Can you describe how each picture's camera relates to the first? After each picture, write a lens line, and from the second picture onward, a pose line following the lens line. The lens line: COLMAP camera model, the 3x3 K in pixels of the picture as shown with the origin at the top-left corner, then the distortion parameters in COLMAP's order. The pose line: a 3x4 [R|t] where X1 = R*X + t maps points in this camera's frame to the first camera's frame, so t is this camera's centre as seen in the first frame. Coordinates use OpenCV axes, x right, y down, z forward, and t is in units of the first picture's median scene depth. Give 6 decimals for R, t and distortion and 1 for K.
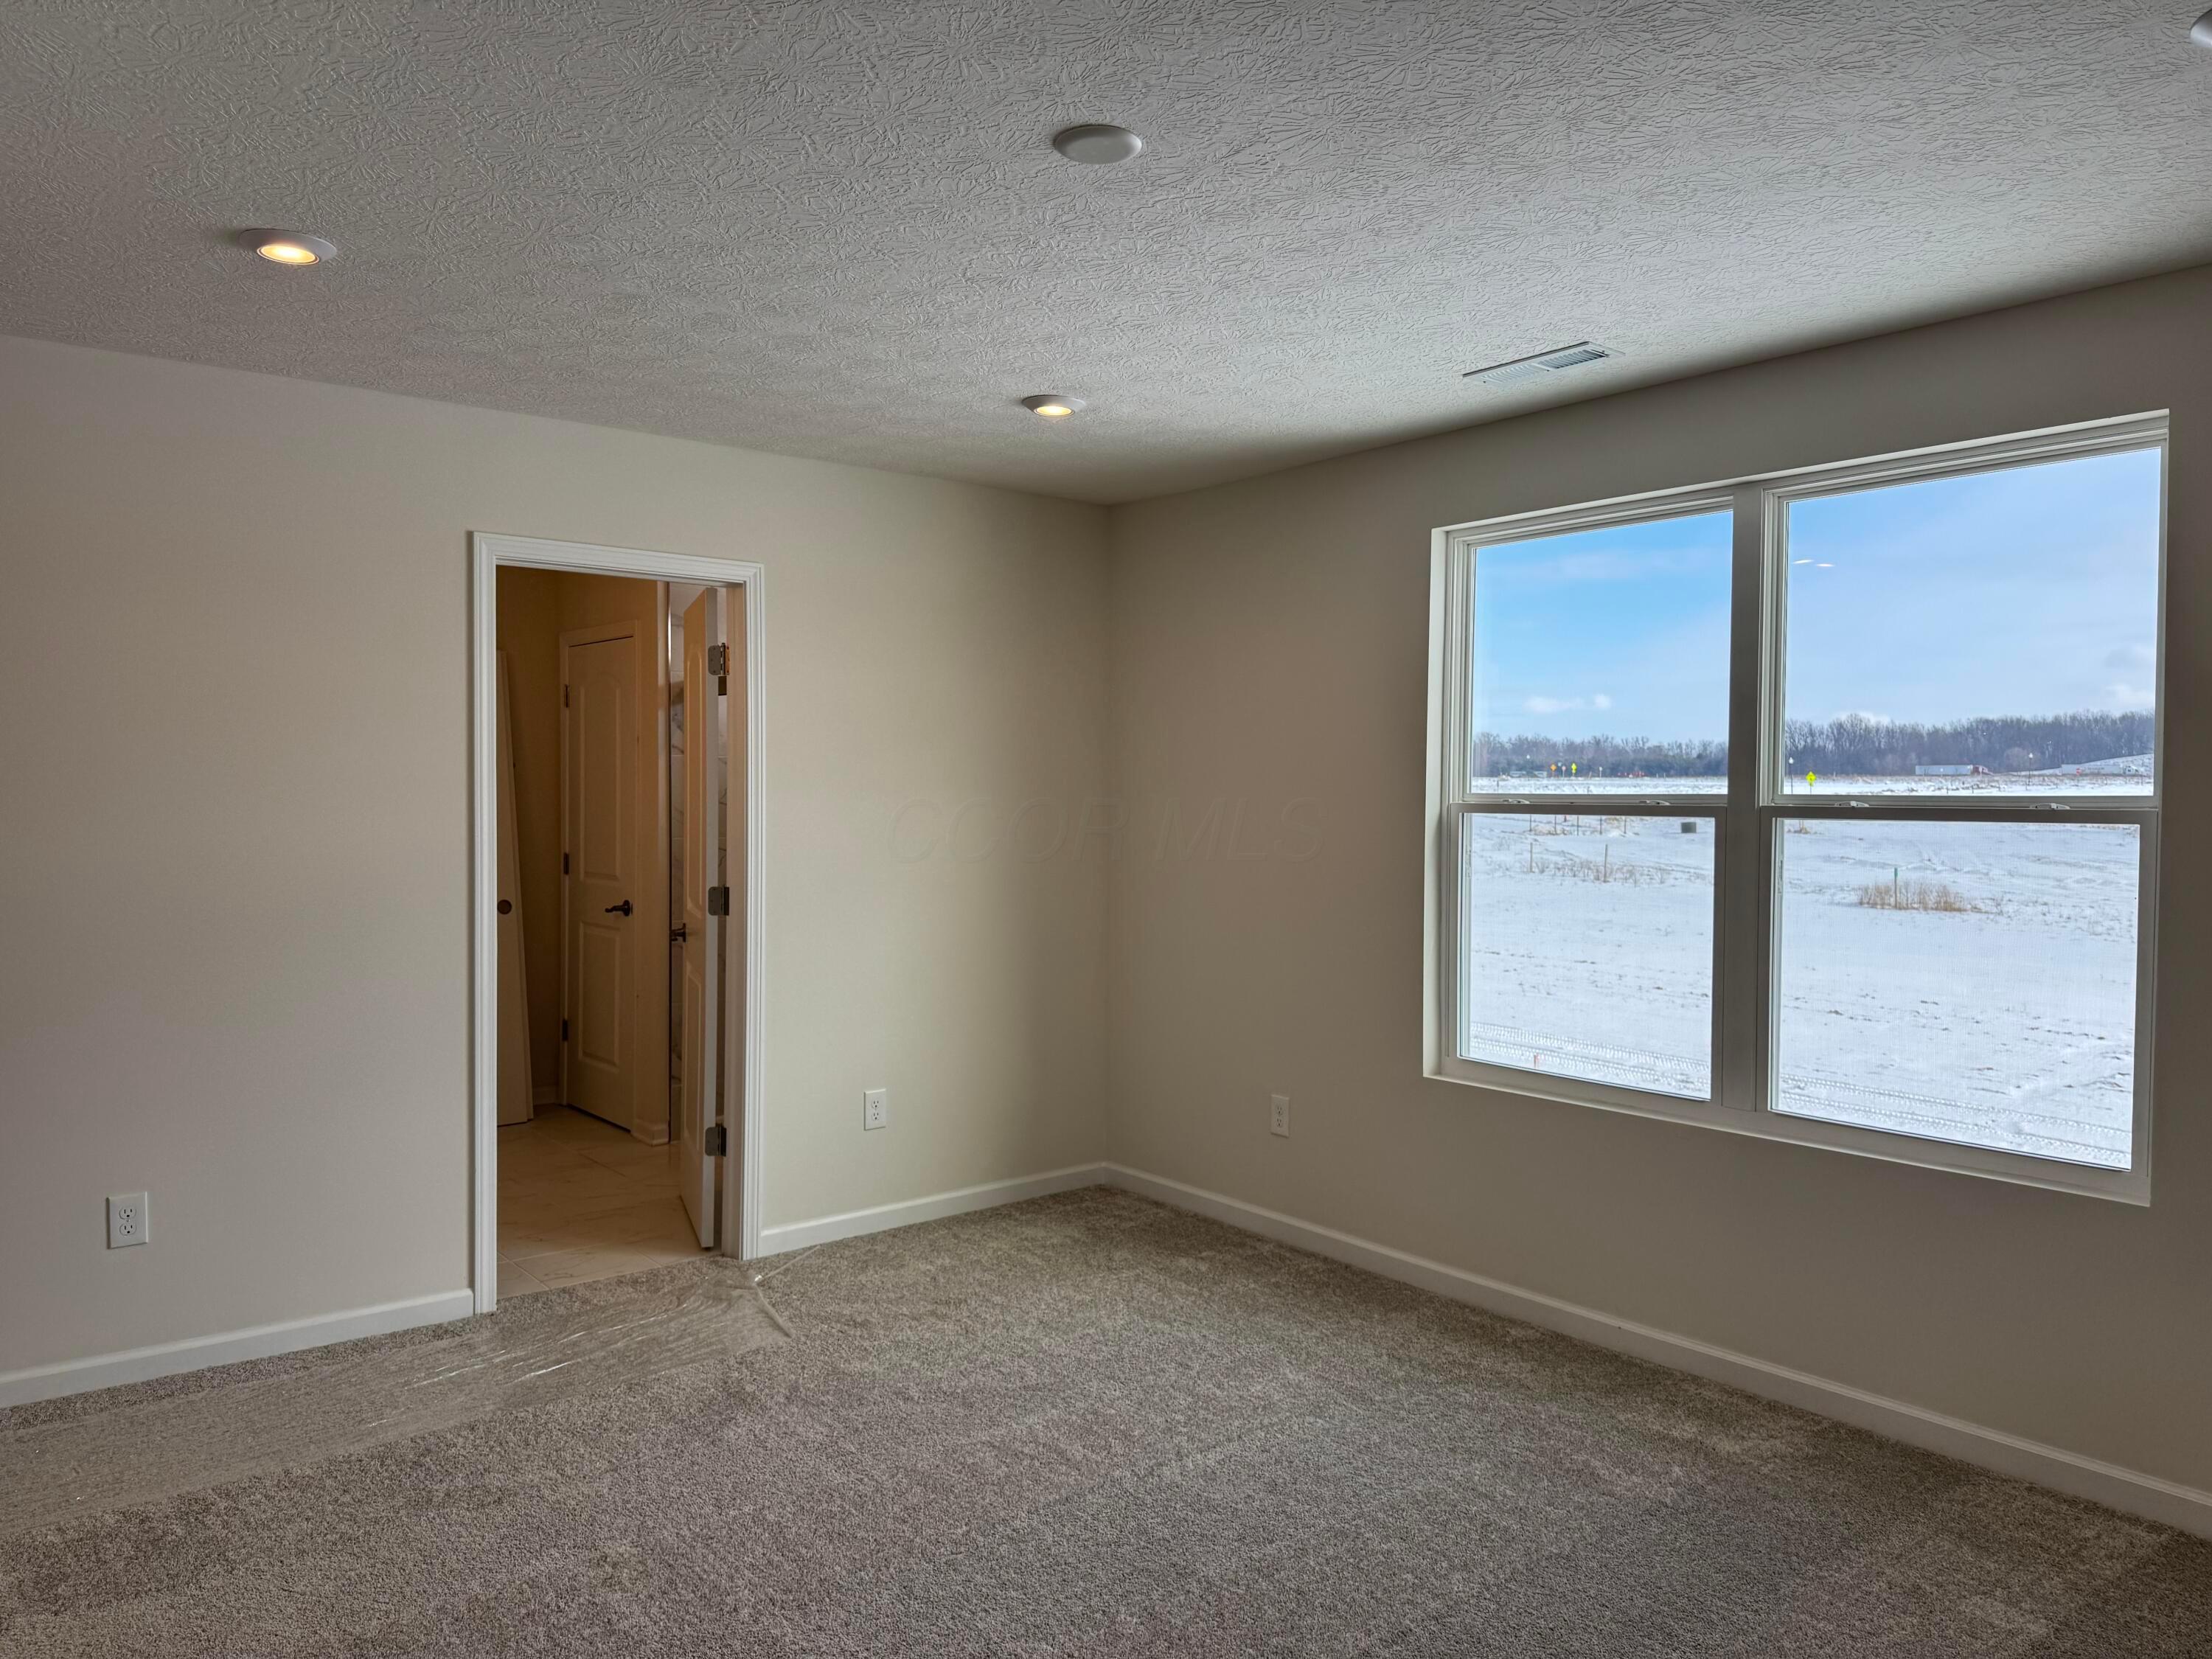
lens RADIAL K [[1547.7, 0, 1102.1], [0, 1547.7, 848.1], [0, 0, 1]] dist [0.035865, -0.045713]
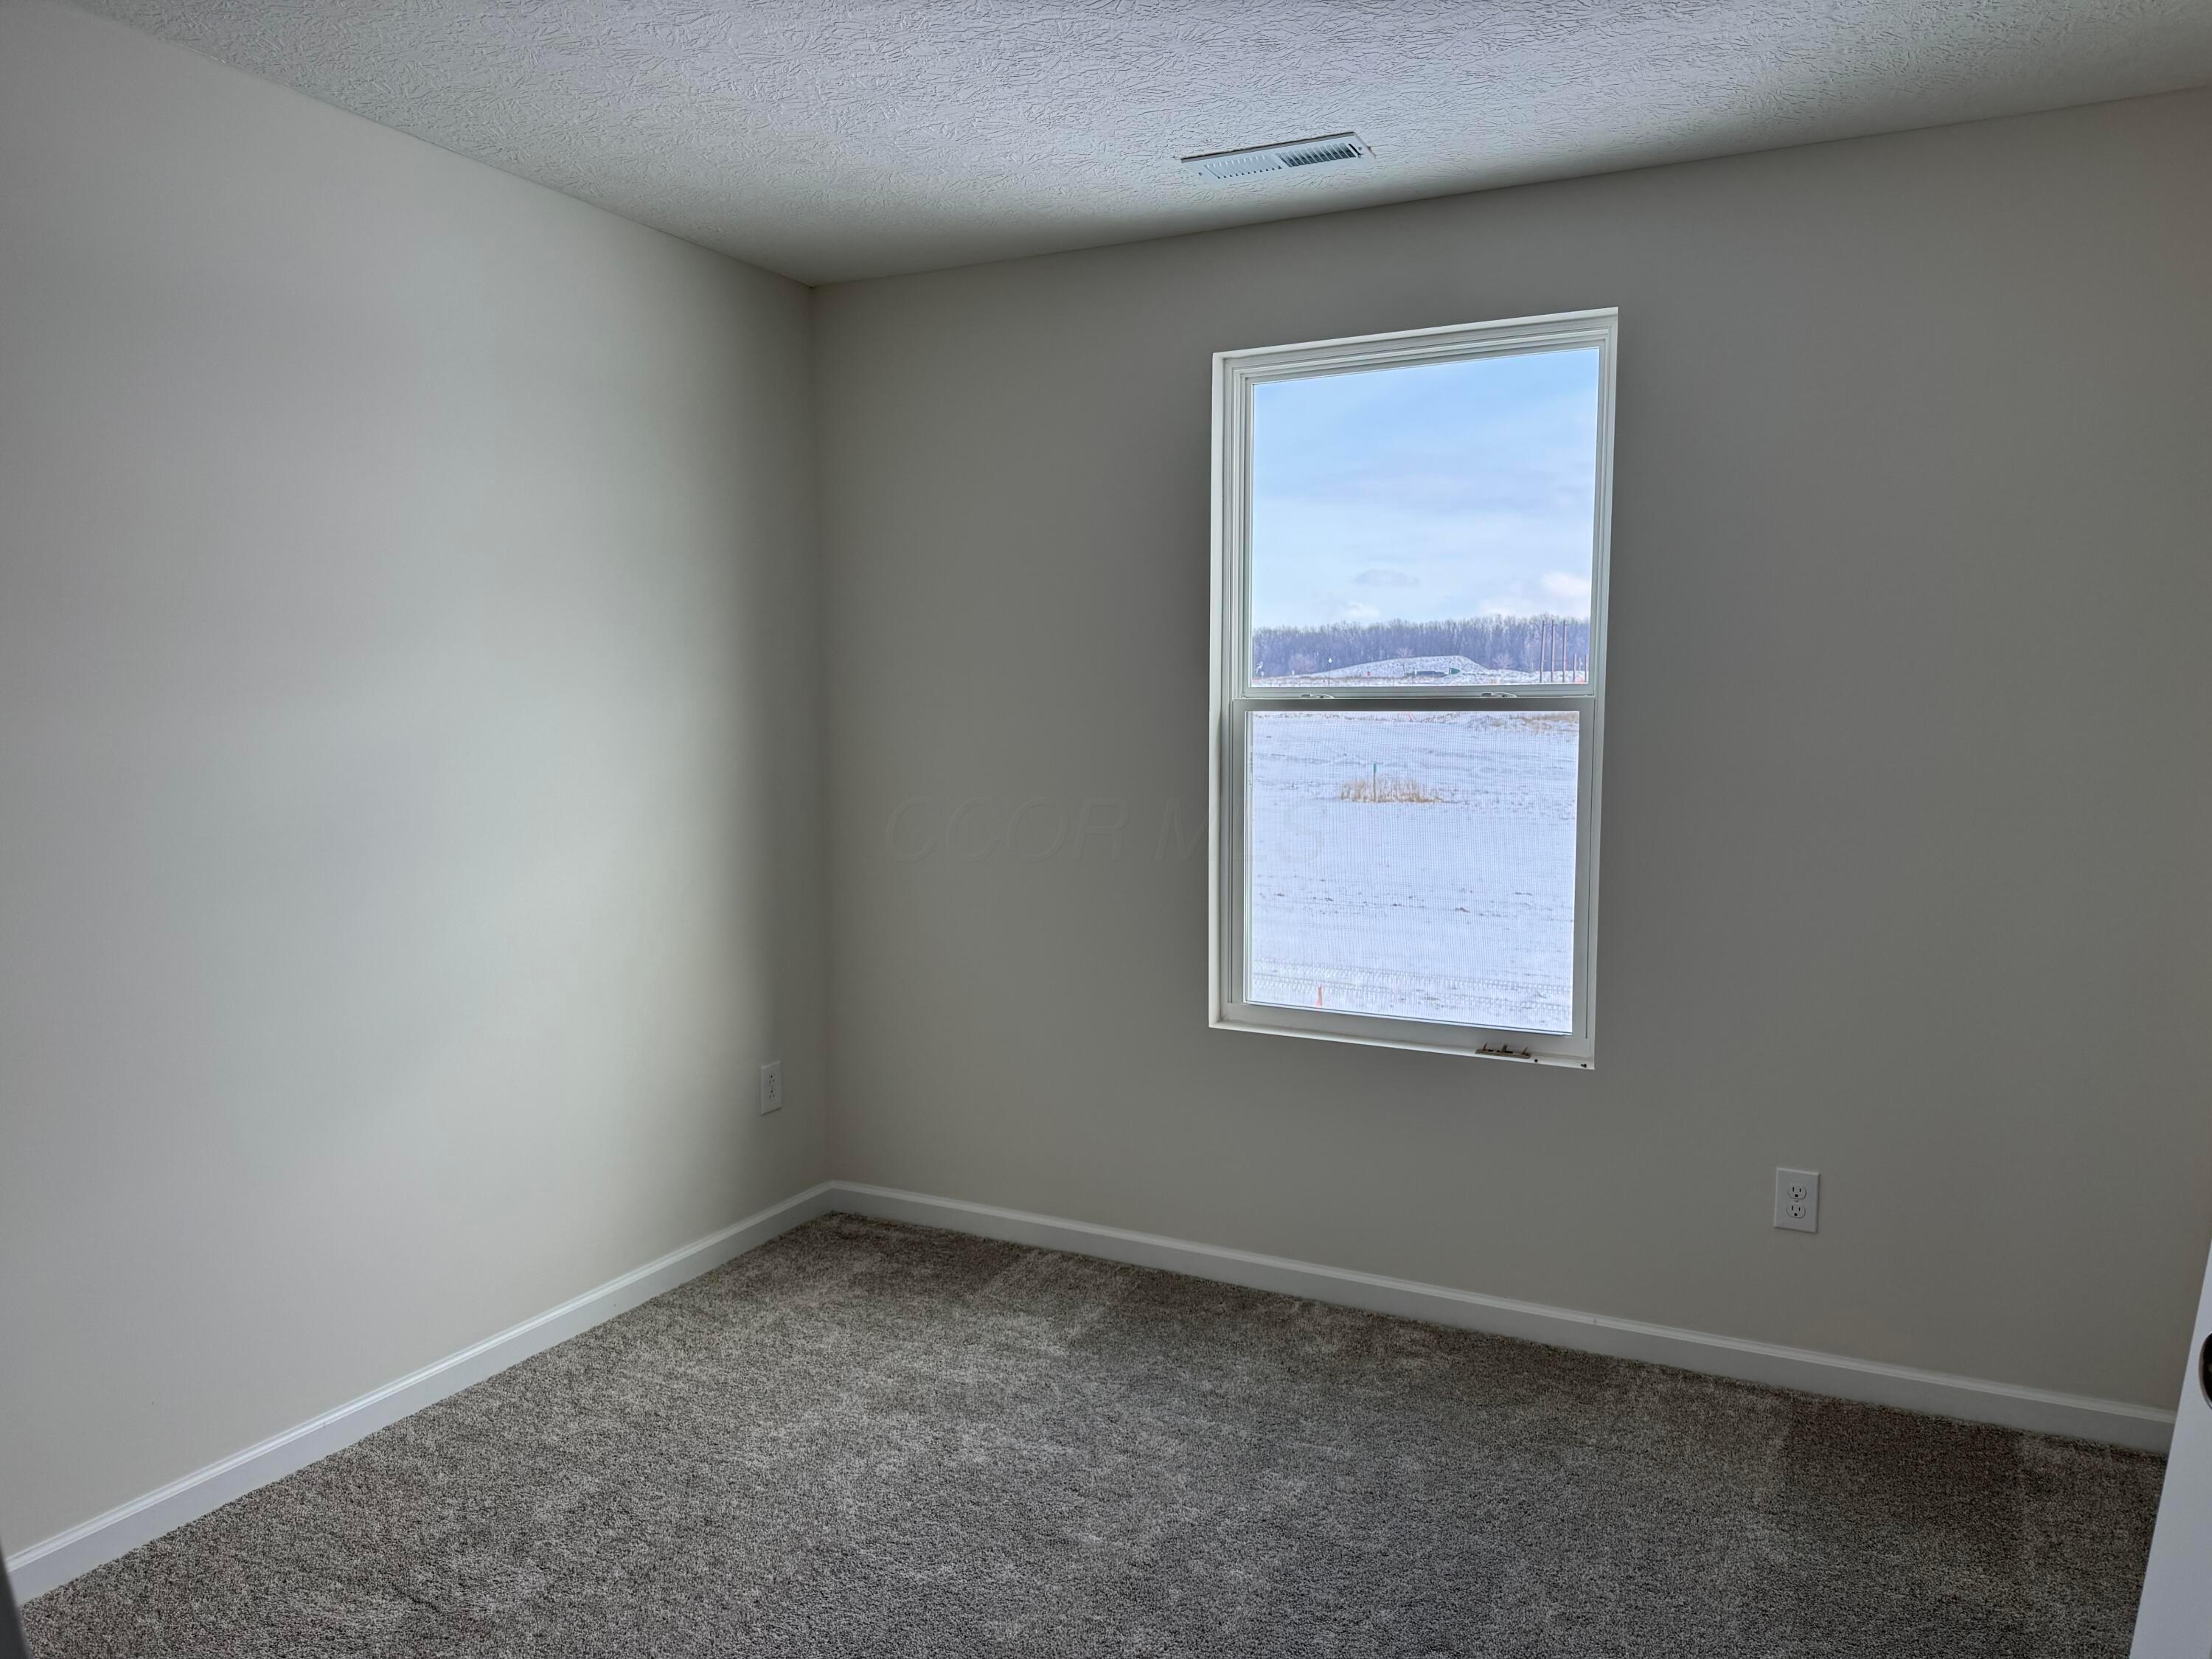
lens RADIAL K [[1547.7, 0, 1076.3], [0, 1547.7, 896.9], [0, 0, 1]] dist [0.035865, -0.045713]
pose [[0.918812, -0.063778, 0.389508, -0.139190], [0.028927, 0.995085, 0.094700, -0.003616], [-0.393634, -0.075744, 0.916141, 0.211100]]
